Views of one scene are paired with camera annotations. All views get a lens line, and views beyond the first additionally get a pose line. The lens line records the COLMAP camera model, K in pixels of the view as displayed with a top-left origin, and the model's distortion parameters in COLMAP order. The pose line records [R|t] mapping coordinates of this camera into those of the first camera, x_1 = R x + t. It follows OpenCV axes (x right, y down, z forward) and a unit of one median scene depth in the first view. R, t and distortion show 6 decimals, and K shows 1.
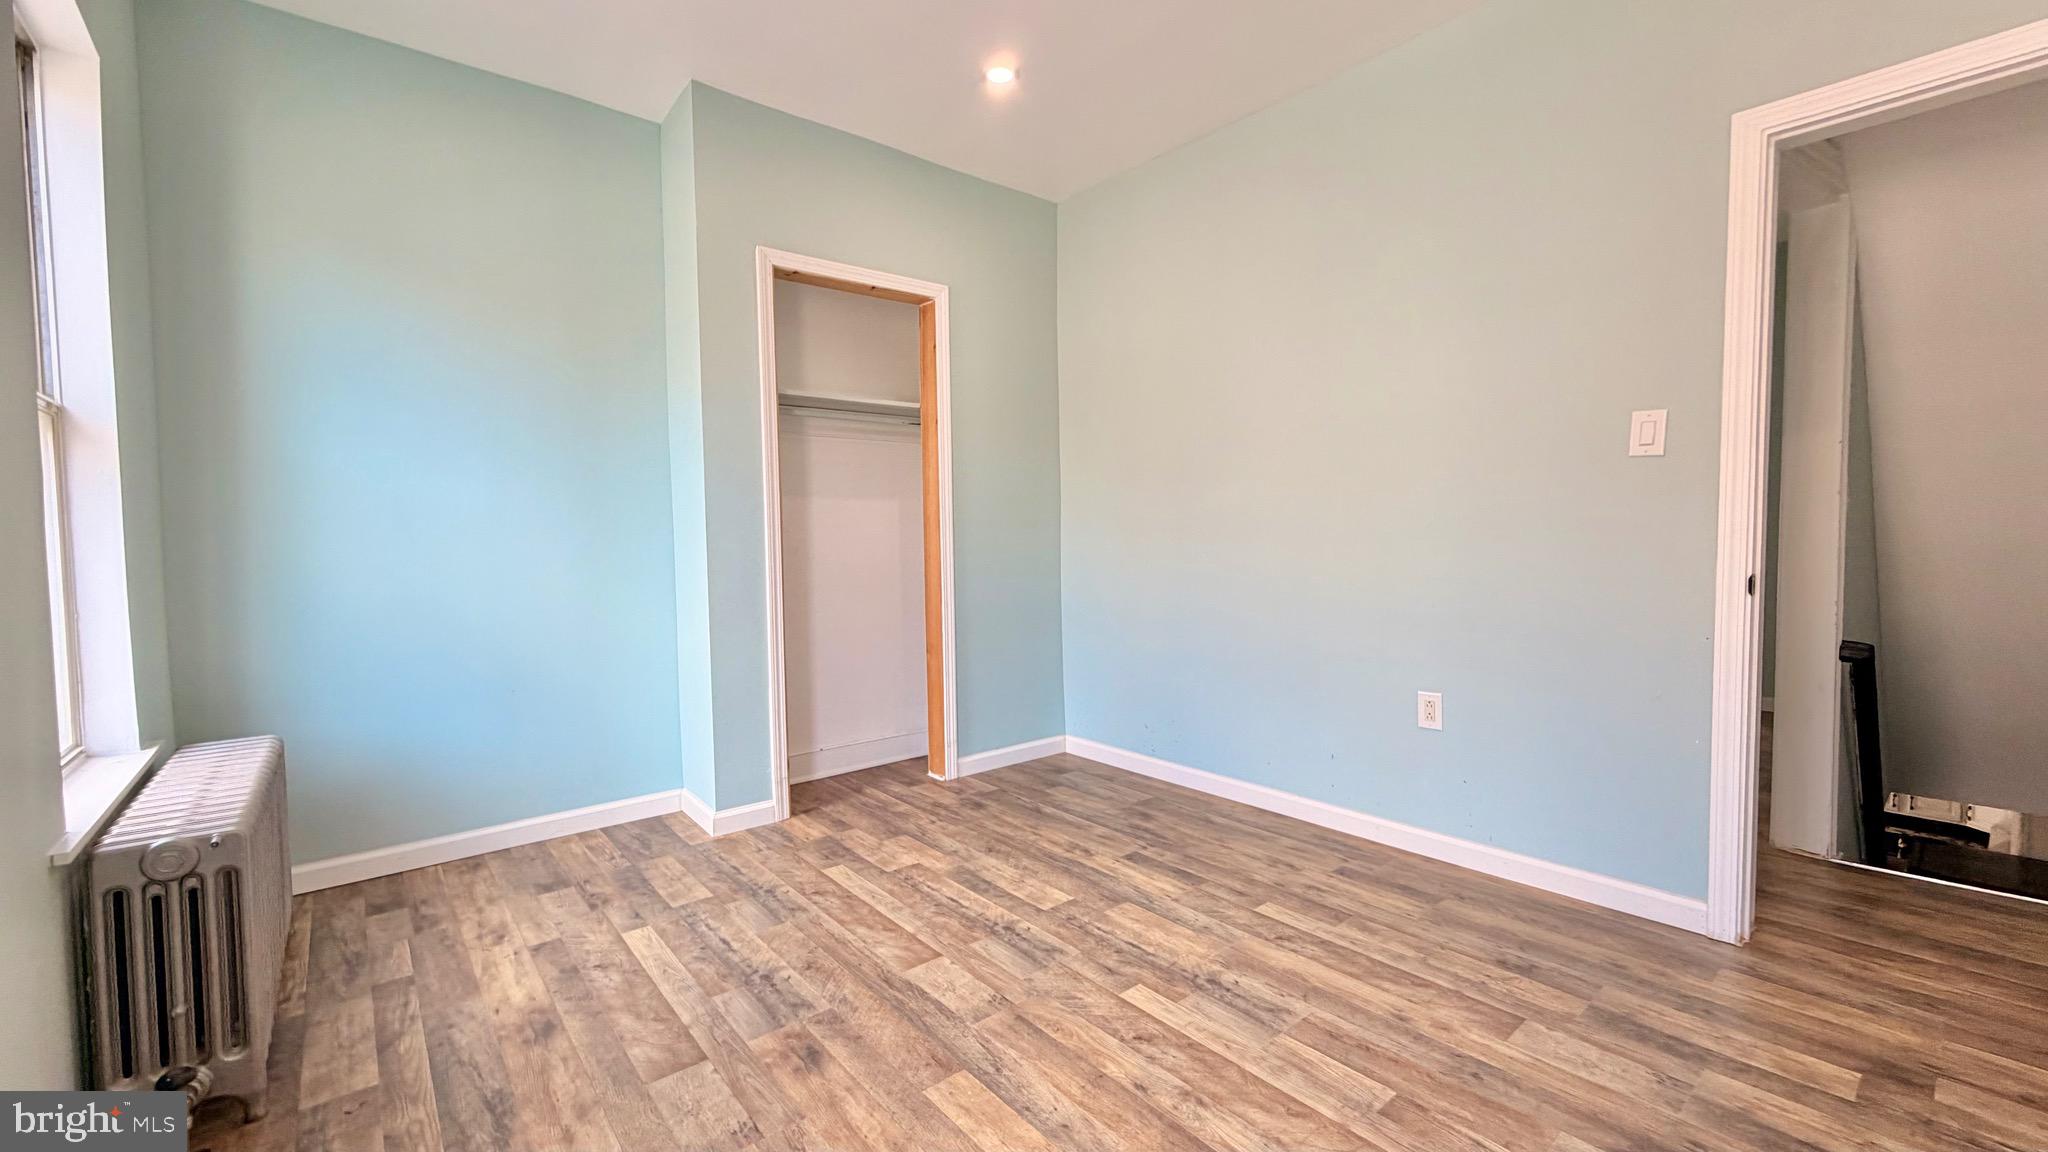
lens RADIAL K [[817.9, 0, 1026.4], [0, 817.9, 569.6], [0, 0, 1]] dist [0.005982, -0.000192]
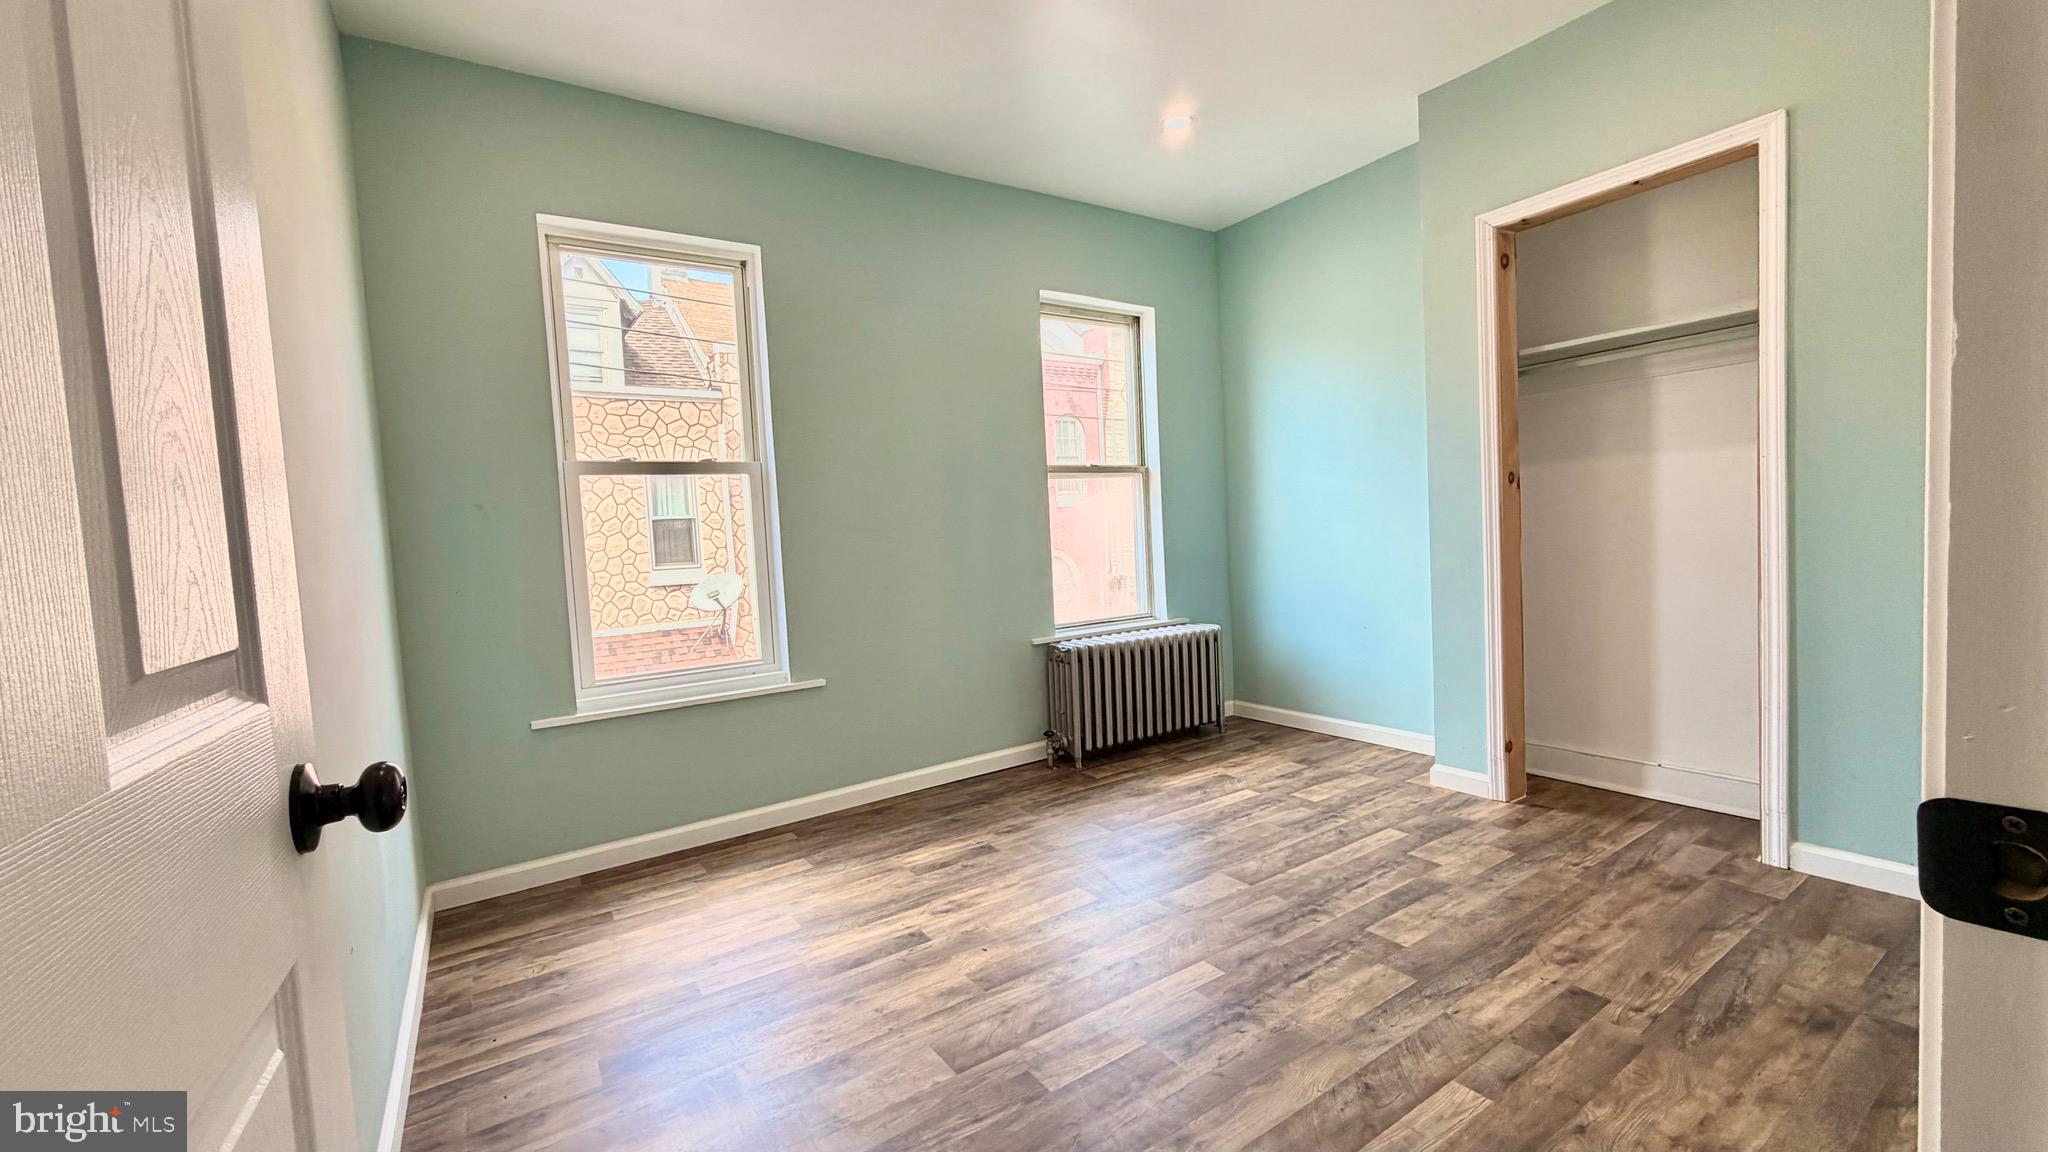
lens RADIAL K [[817.9, 0, 1030.3], [0, 817.9, 578.6], [0, 0, 1]] dist [0.005982, -0.000192]
pose [[-0.097631, 0.074433, -0.992435, 0.850648], [0.011344, 0.997218, 0.073676, -0.044646], [0.995158, -0.004065, -0.098204, 0.645750]]
